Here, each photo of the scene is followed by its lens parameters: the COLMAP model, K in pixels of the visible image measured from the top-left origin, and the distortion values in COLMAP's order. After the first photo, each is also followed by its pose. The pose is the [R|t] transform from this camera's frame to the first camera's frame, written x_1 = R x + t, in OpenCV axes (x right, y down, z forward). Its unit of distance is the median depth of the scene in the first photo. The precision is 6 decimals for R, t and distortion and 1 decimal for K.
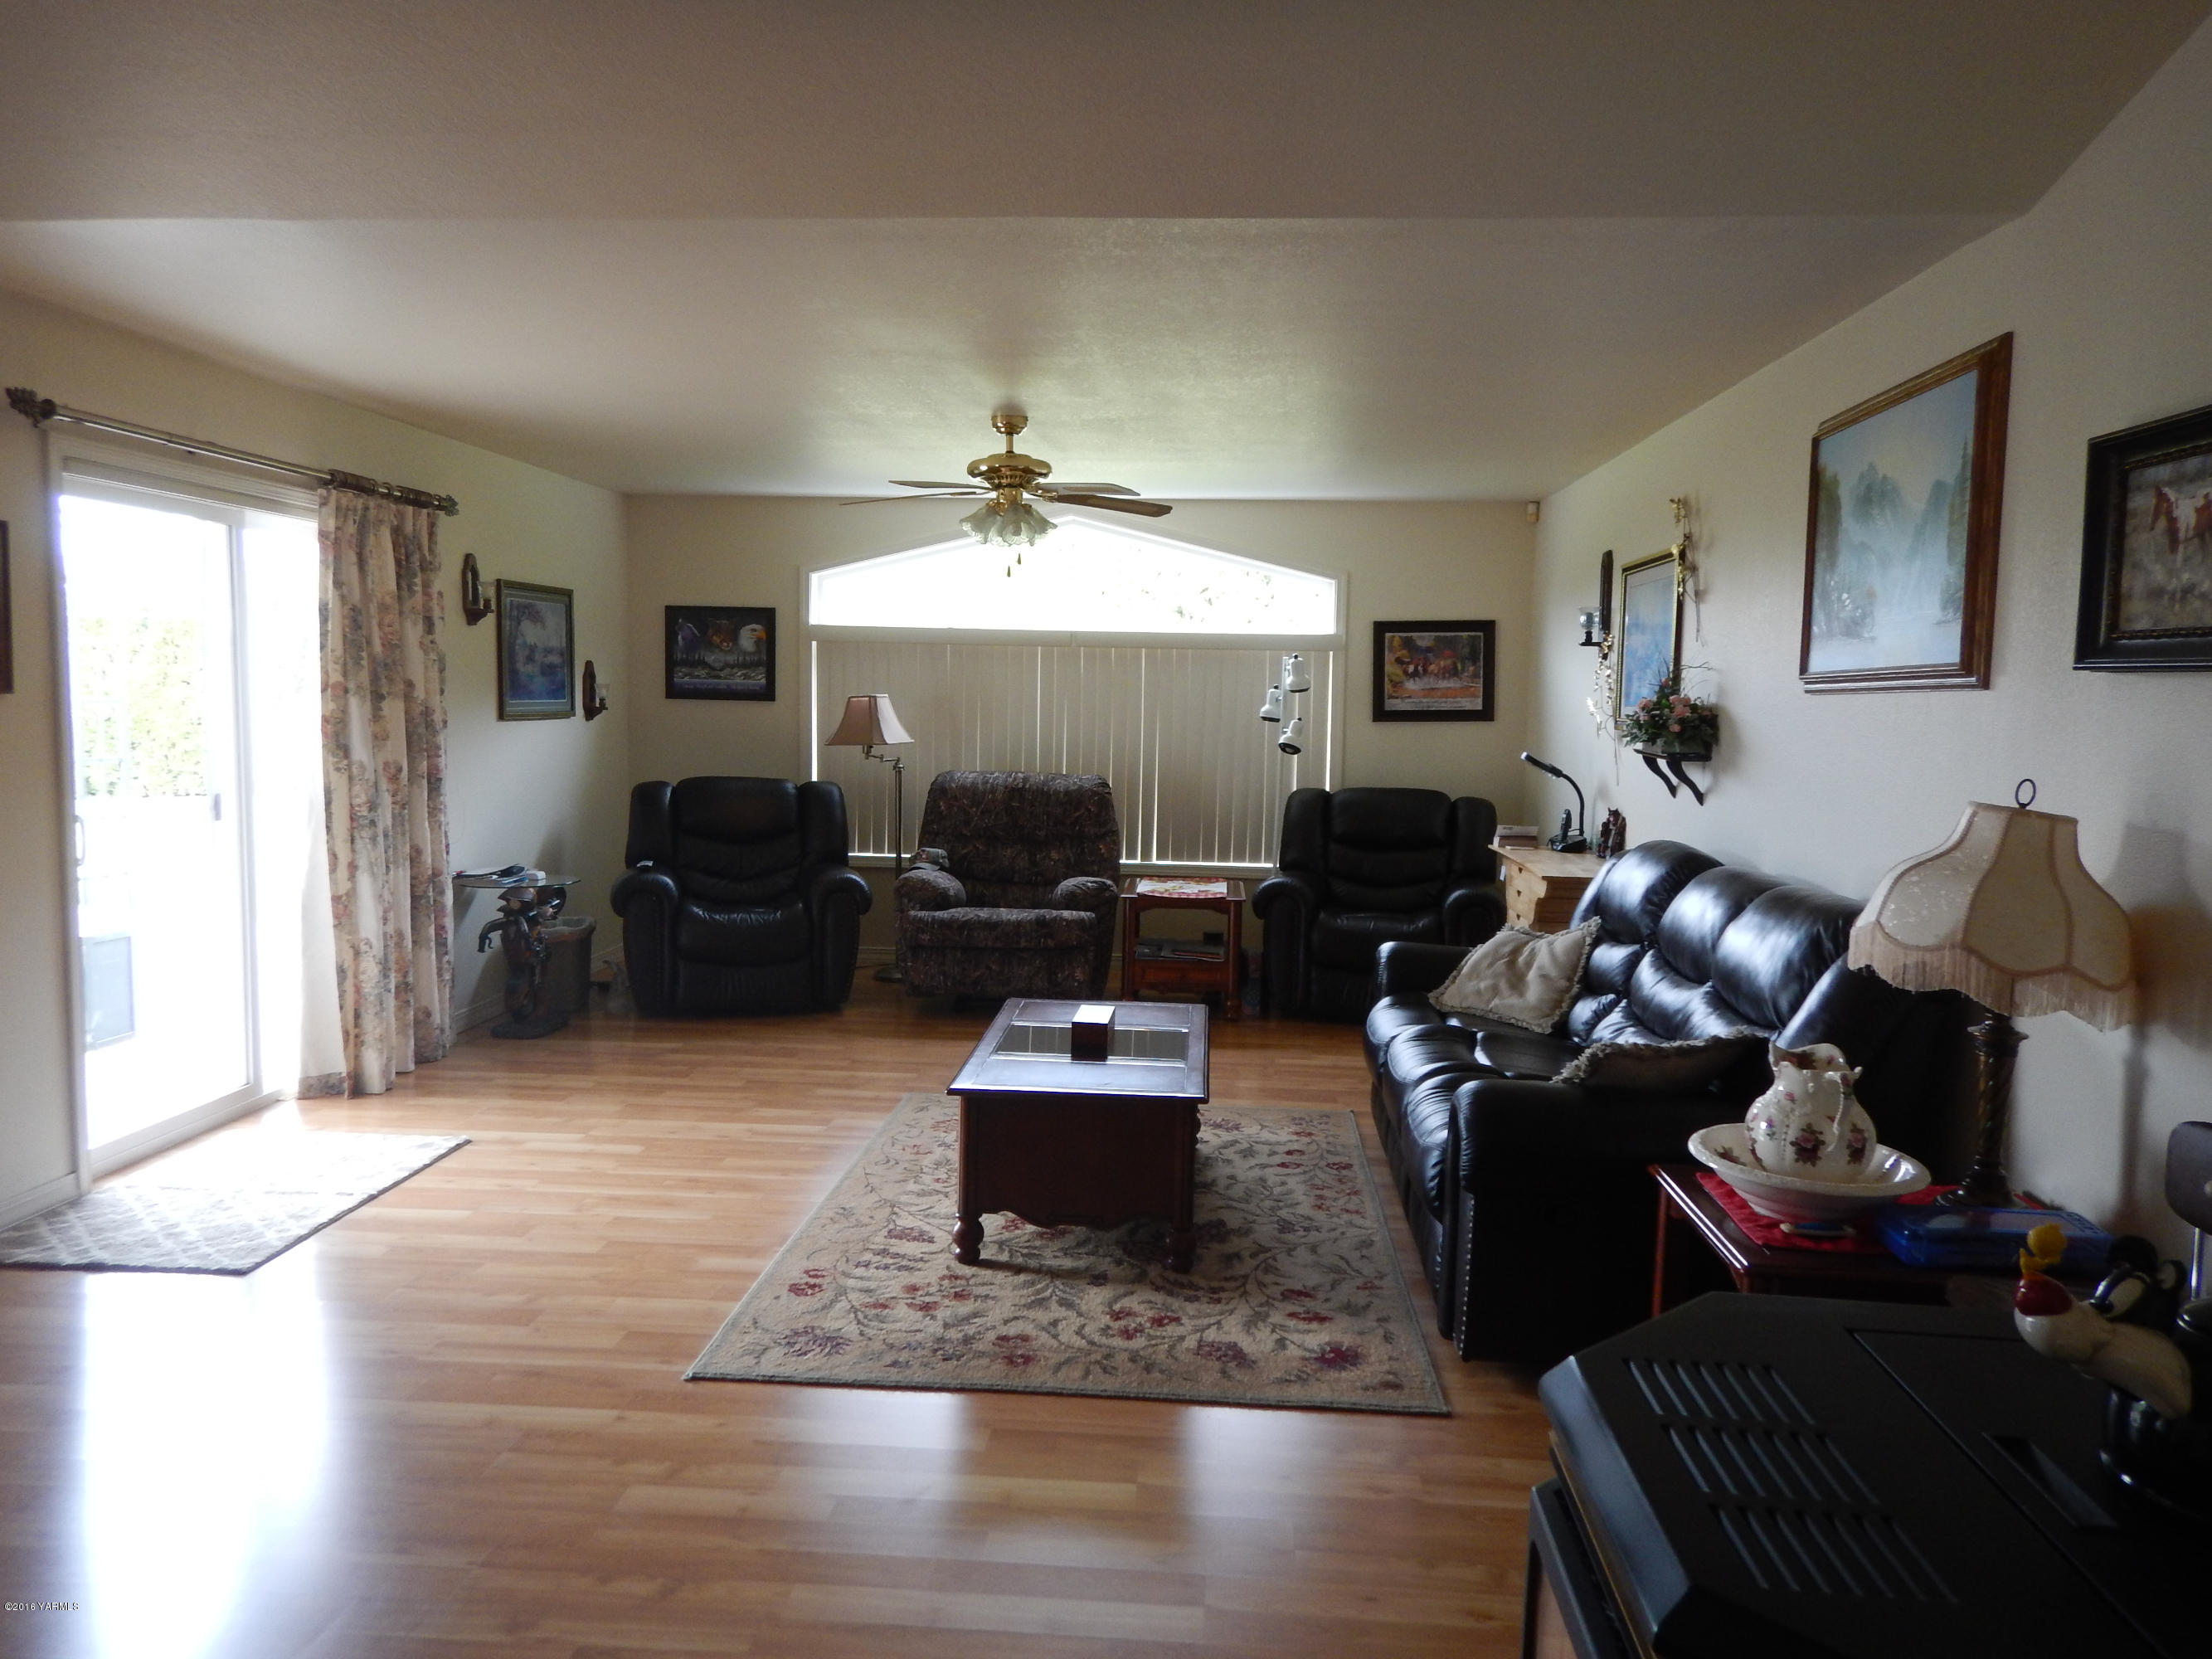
lens RADIAL K [[1585.9, 0, 1106.8], [0, 1585.9, 822.9], [0, 0, 1]] dist [0.014612, 0.013416]
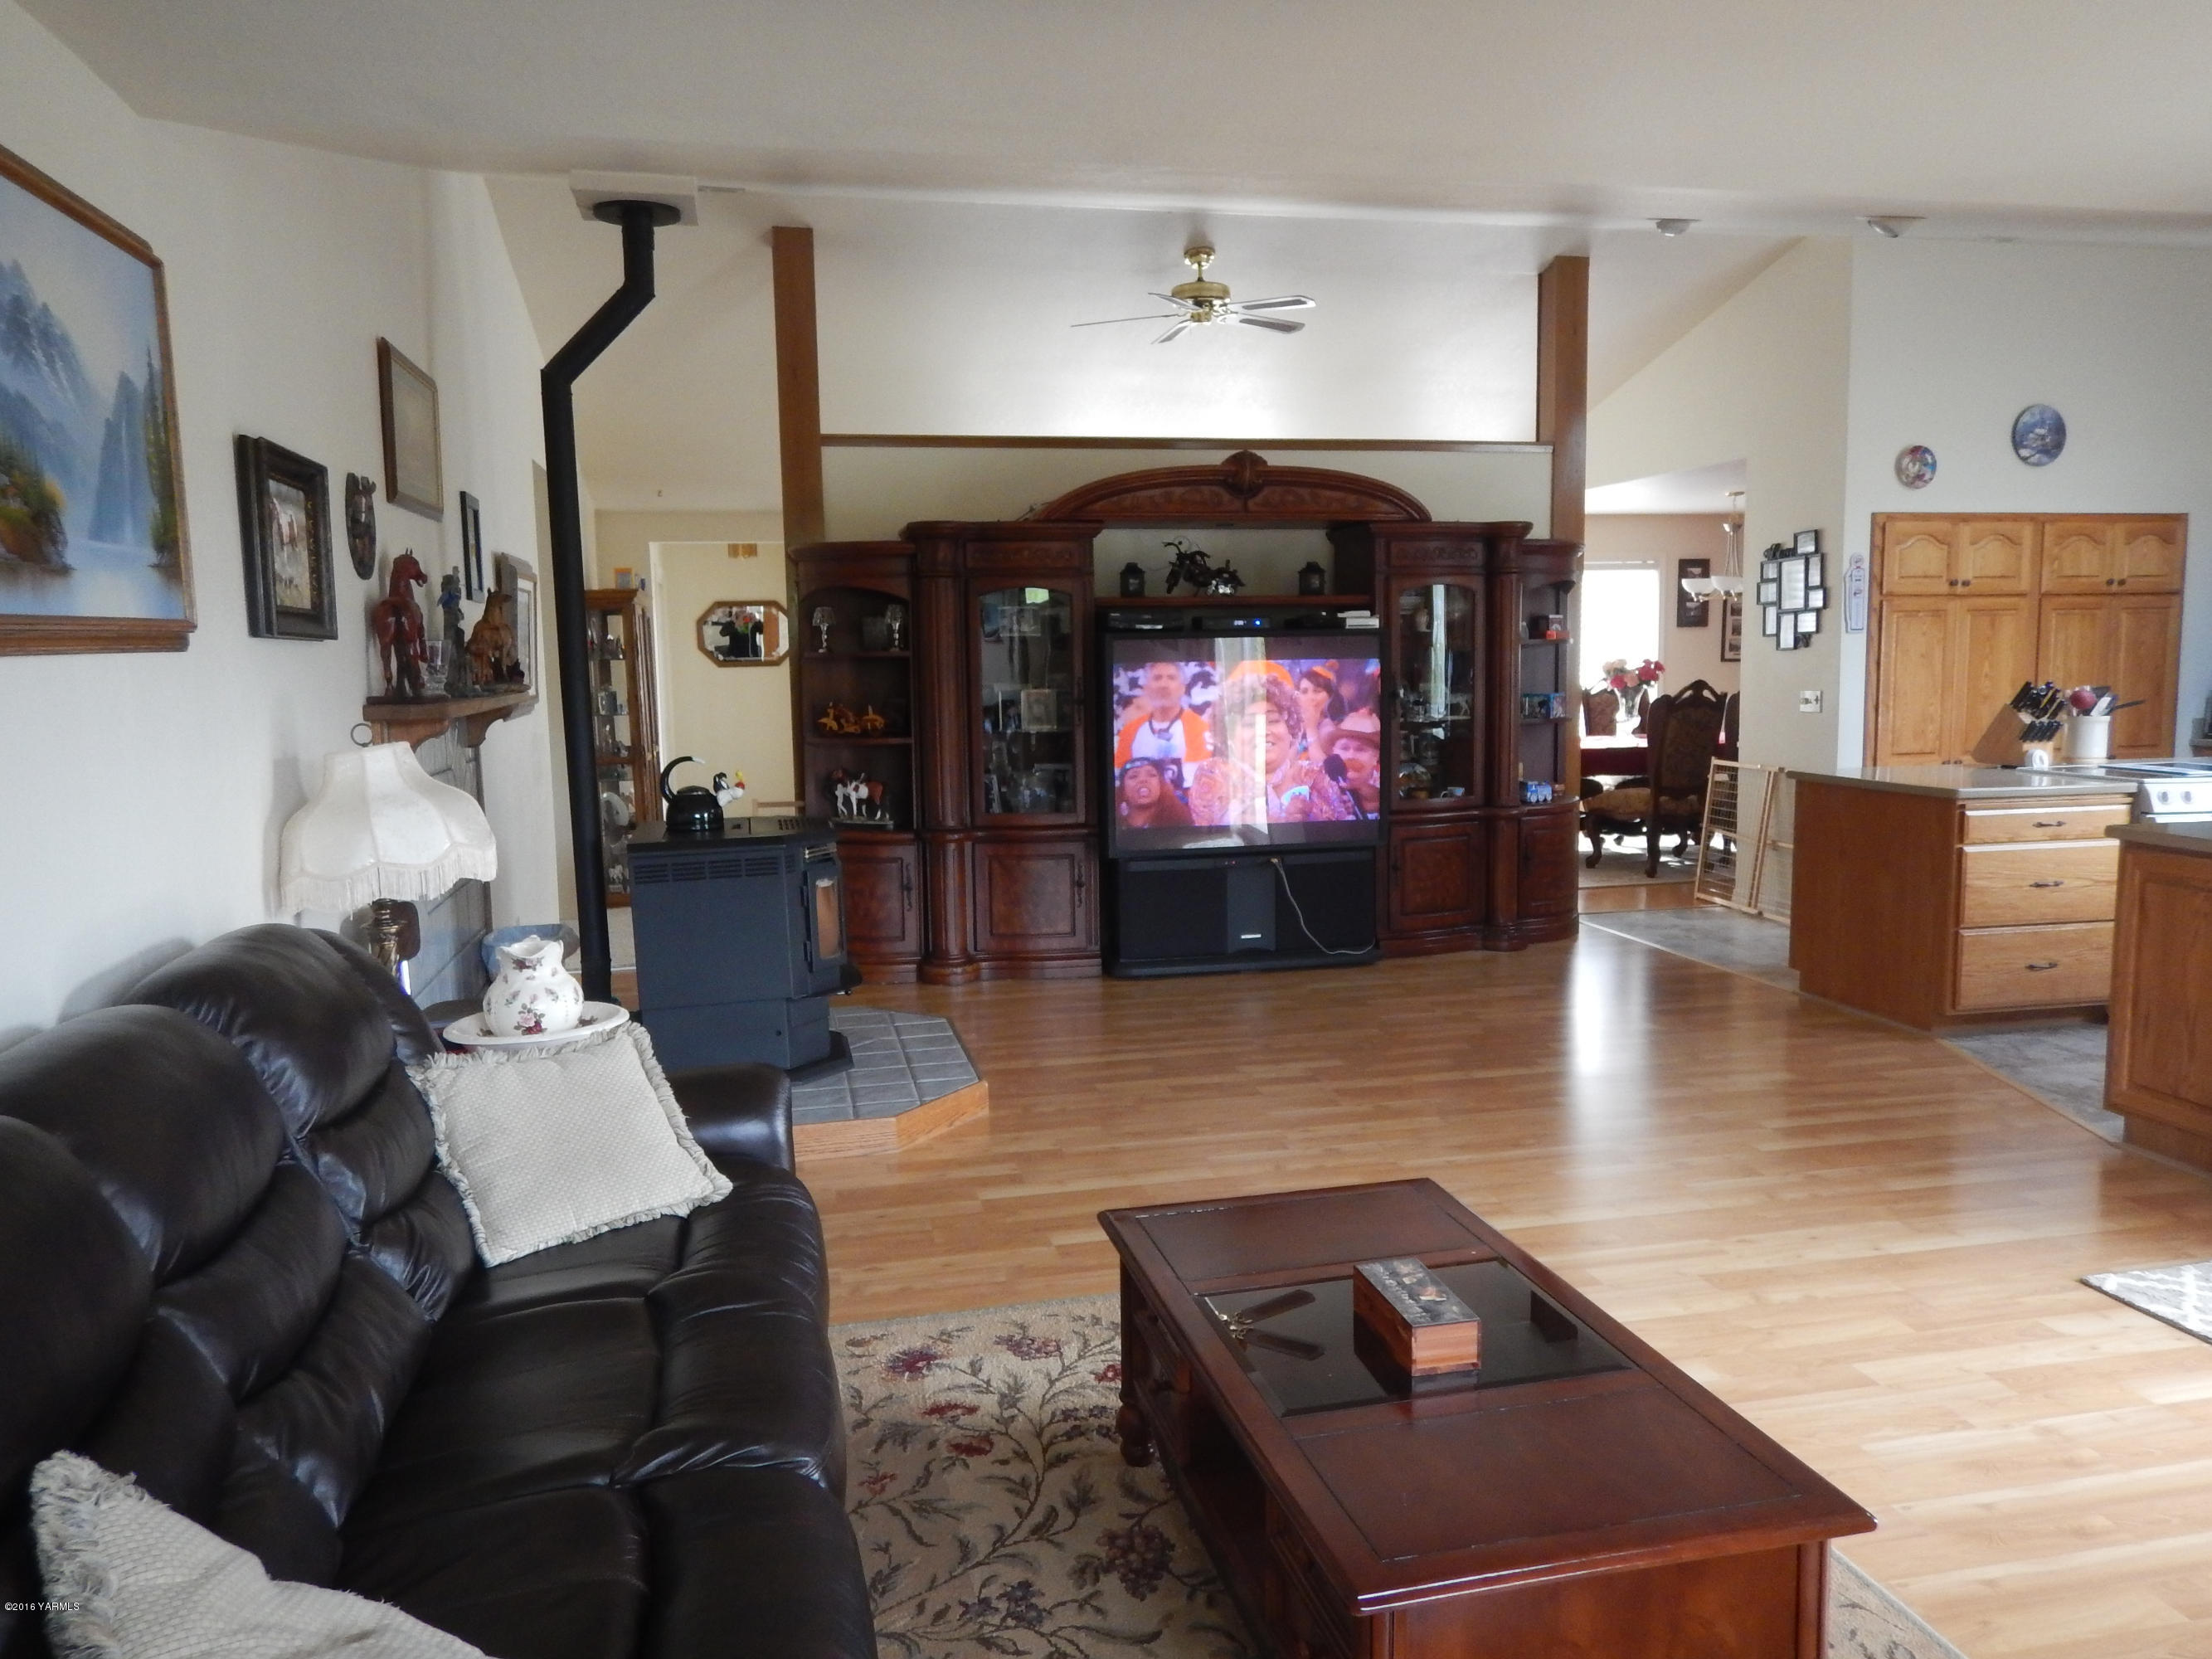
lens RADIAL K [[1585.9, 0, 1101.6], [0, 1585.9, 820.0], [0, 0, 1]] dist [0.014612, 0.013416]
pose [[-0.956834, 0.028406, -0.289244, 0.208825], [-0.024934, 0.983520, 0.179074, -0.104874], [0.289564, 0.178556, -0.940357, 1.288431]]
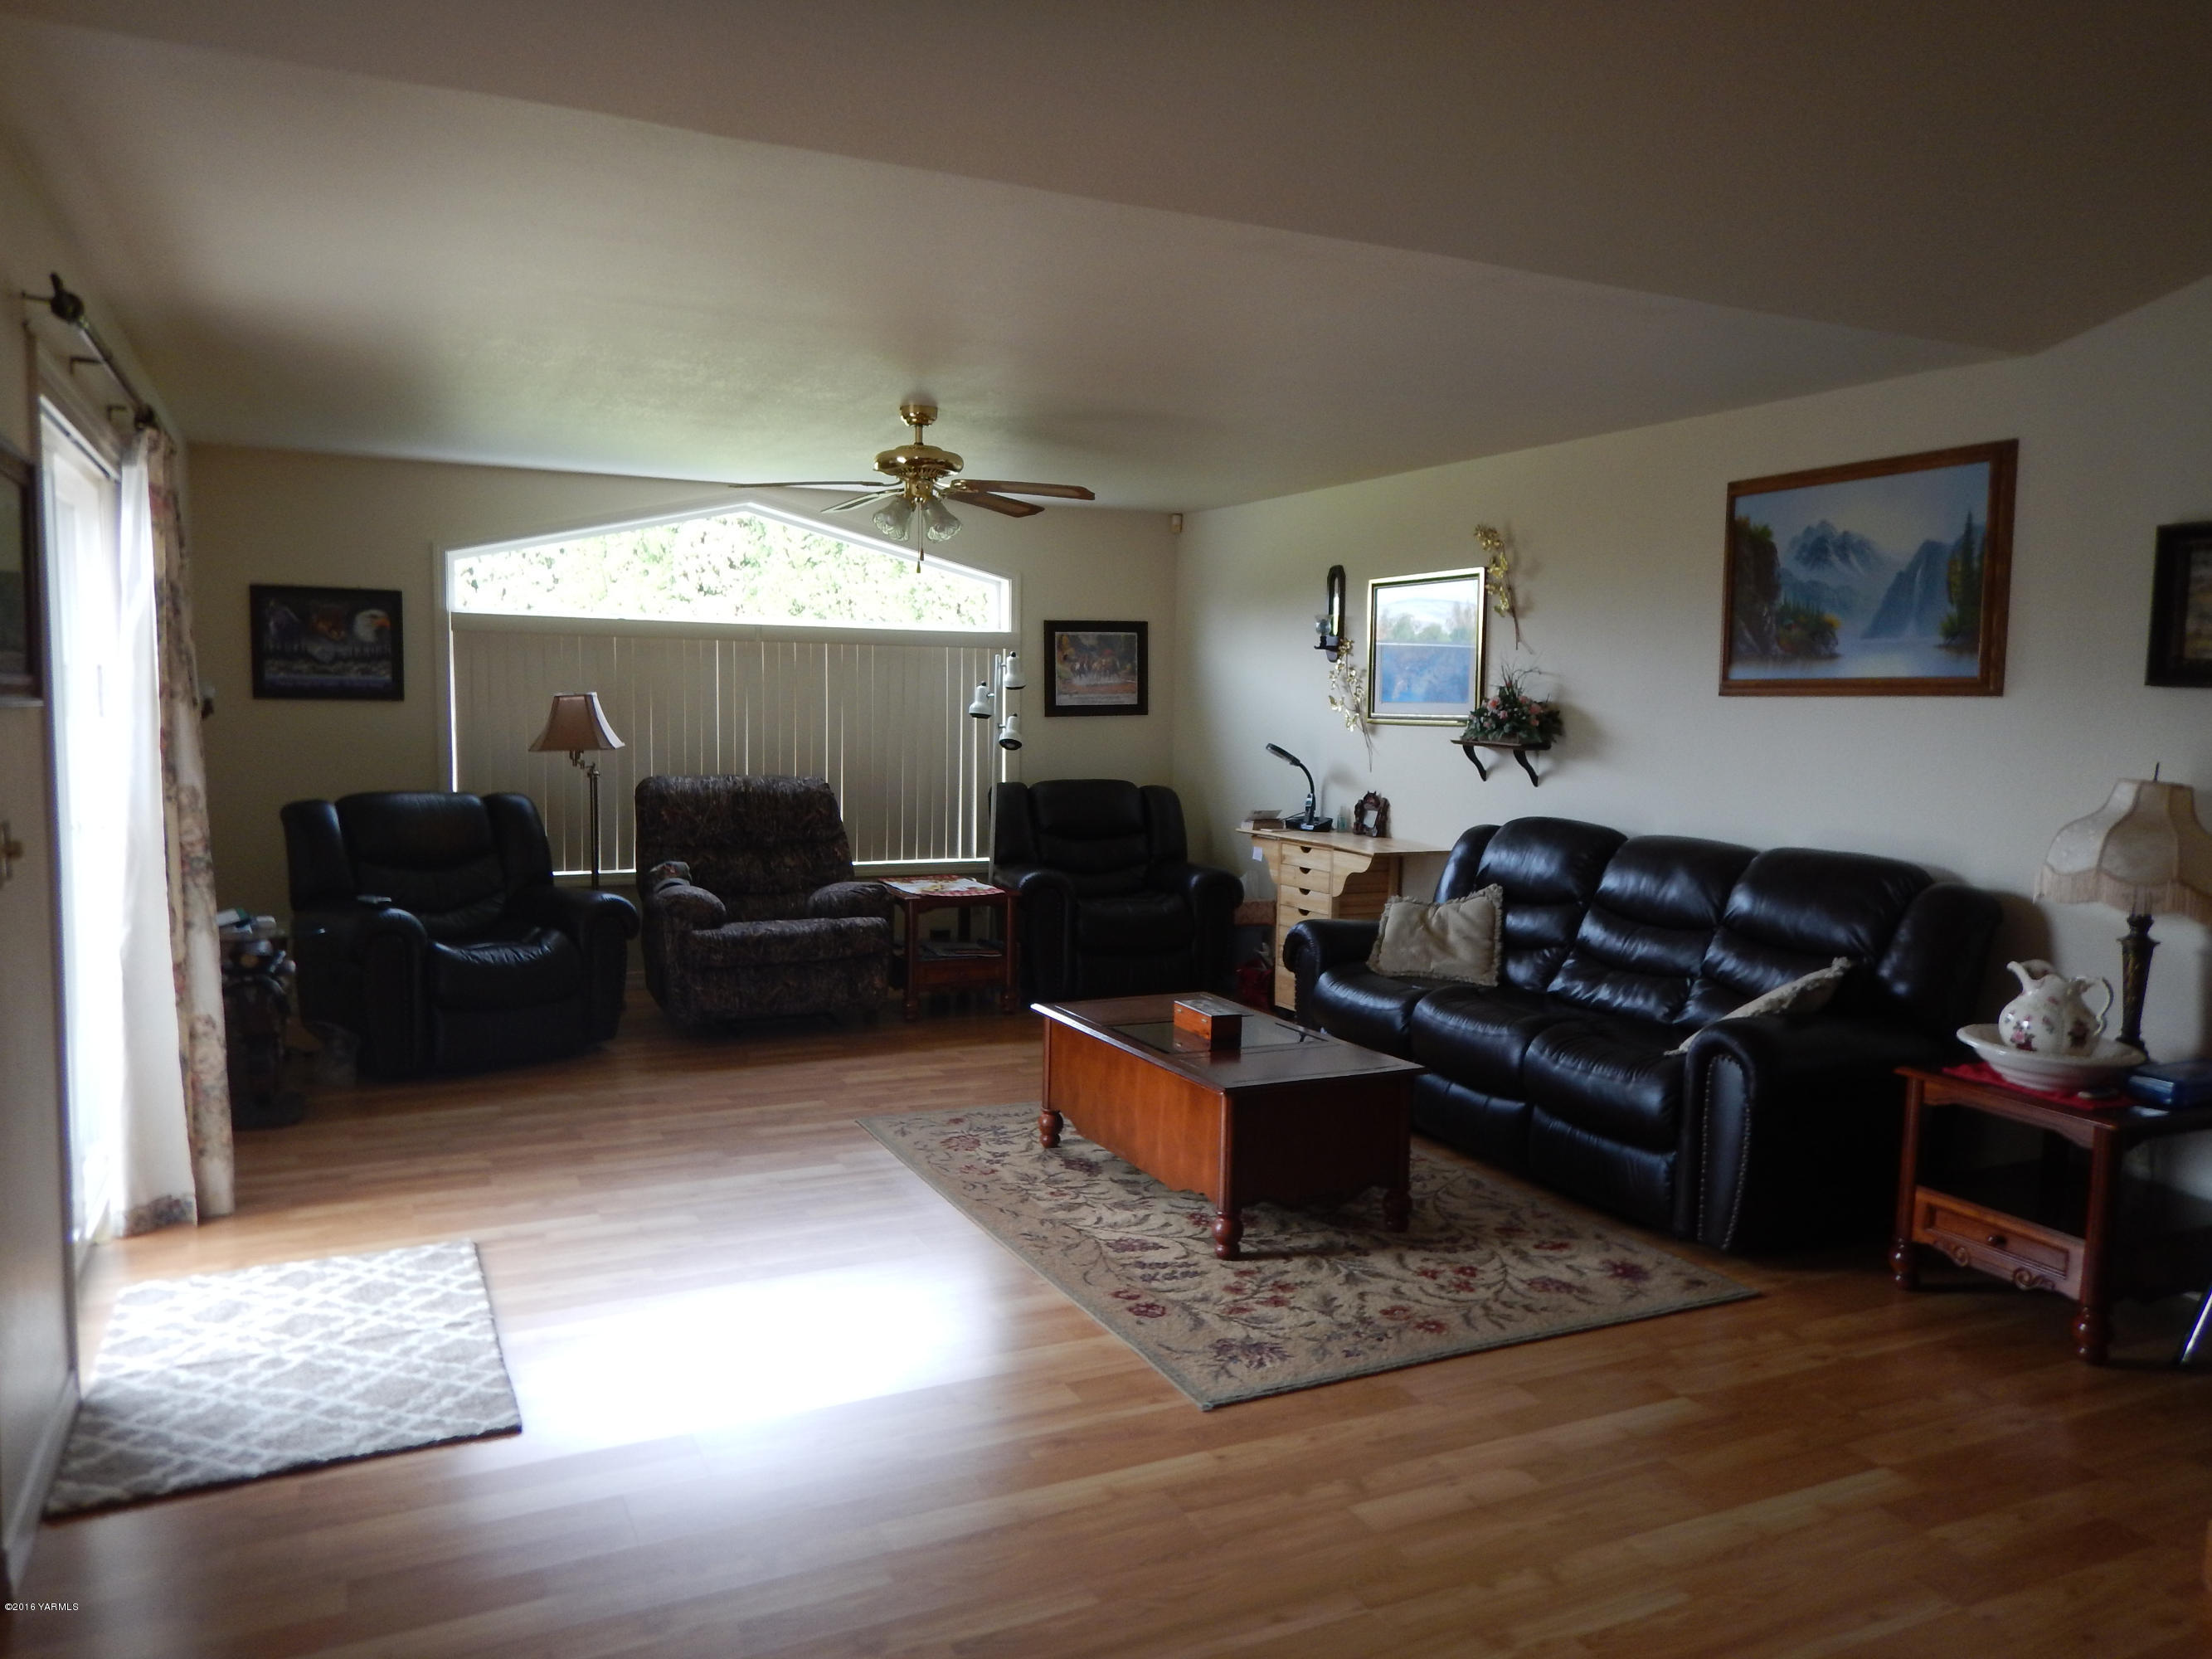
lens RADIAL K [[1585.9, 0, 1101.7], [0, 1585.9, 827.9], [0, 0, 1]] dist [0.014612, 0.013416]
pose [[0.867882, -0.046586, 0.494581, -0.519624], [0.040833, 0.998914, 0.022438, -0.020601], [-0.495089, 0.000722, 0.868842, 0.123156]]
